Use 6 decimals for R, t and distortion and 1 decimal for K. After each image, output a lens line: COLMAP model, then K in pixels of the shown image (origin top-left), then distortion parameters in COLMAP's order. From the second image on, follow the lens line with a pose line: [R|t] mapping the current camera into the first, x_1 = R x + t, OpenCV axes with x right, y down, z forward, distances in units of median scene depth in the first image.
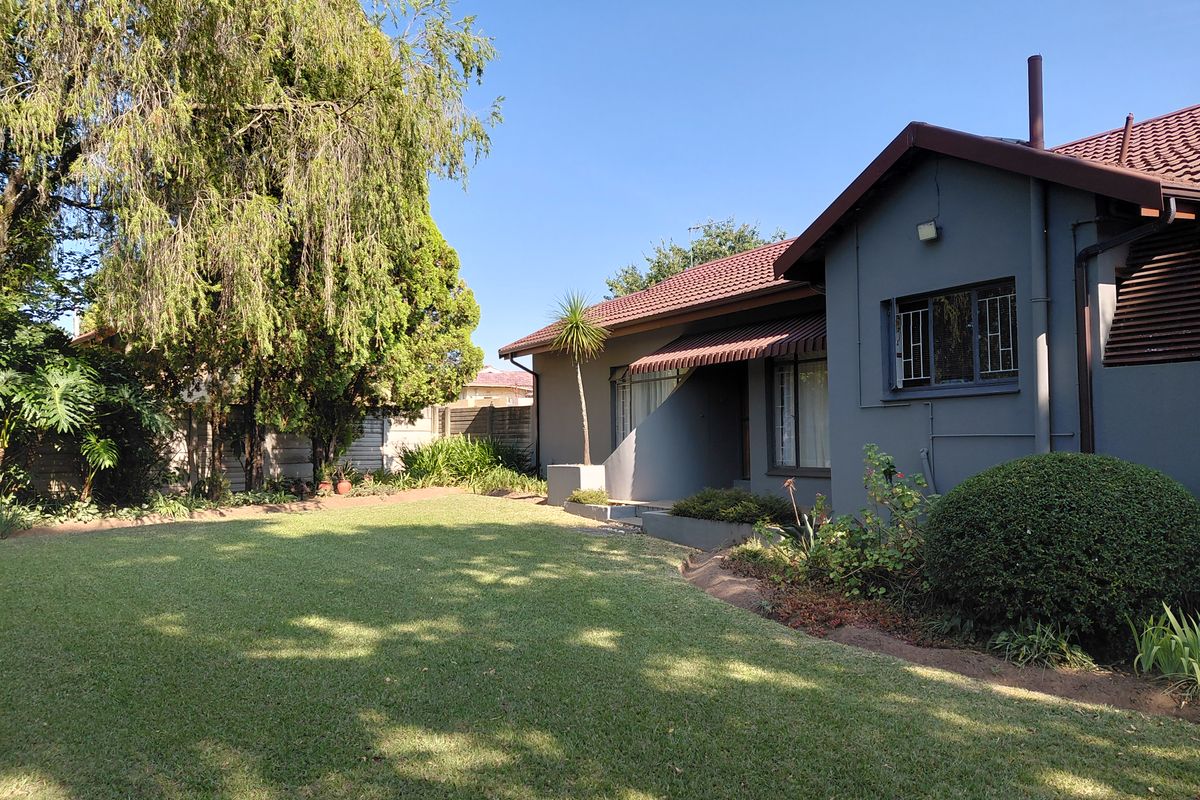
lens RADIAL K [[892.9, 0, 600.0], [0, 892.9, 400.0], [0, 0, 1]] dist [0.152254, -0.403959]
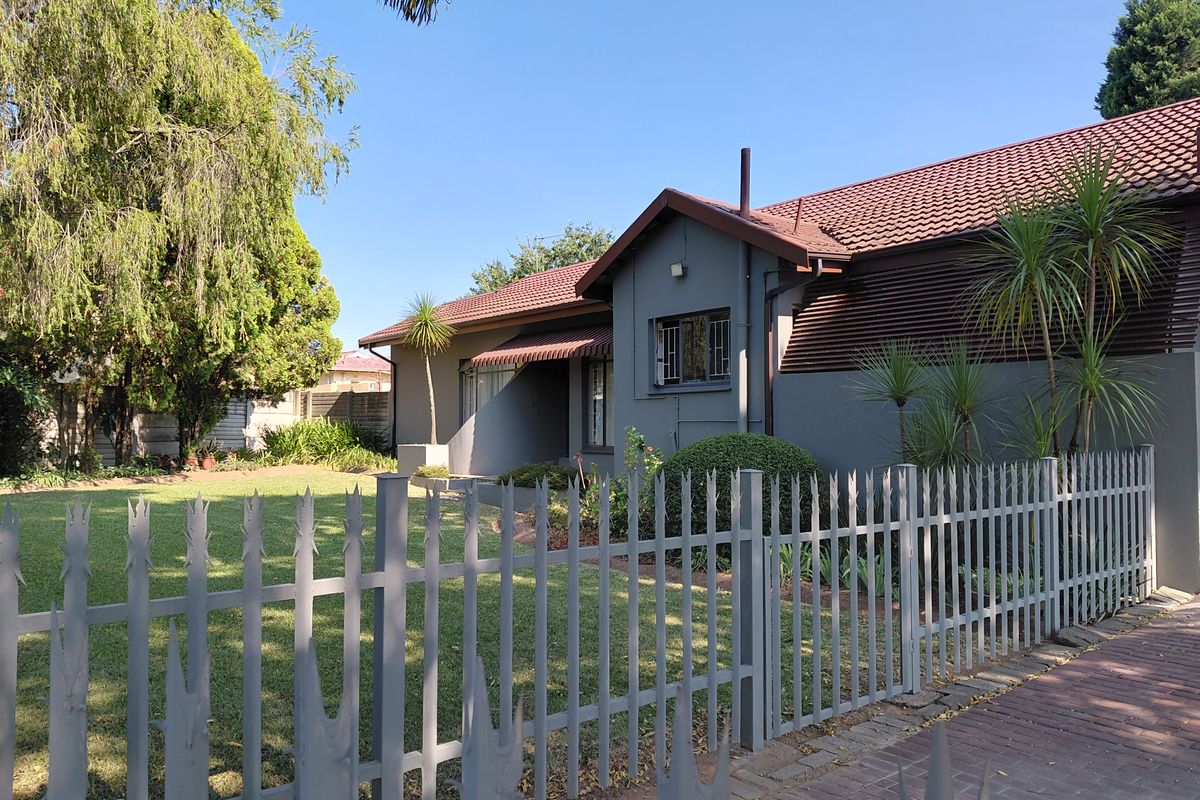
lens RADIAL K [[871.8, 0, 623.7], [0, 871.8, 397.5], [0, 0, 1]] dist [0.034476, -0.111206]
pose [[0.985217, 0.017301, 0.170433, 0.037419], [-0.019162, 0.999773, 0.009282, -0.003449], [-0.170234, -0.012410, 0.985326, -0.158615]]
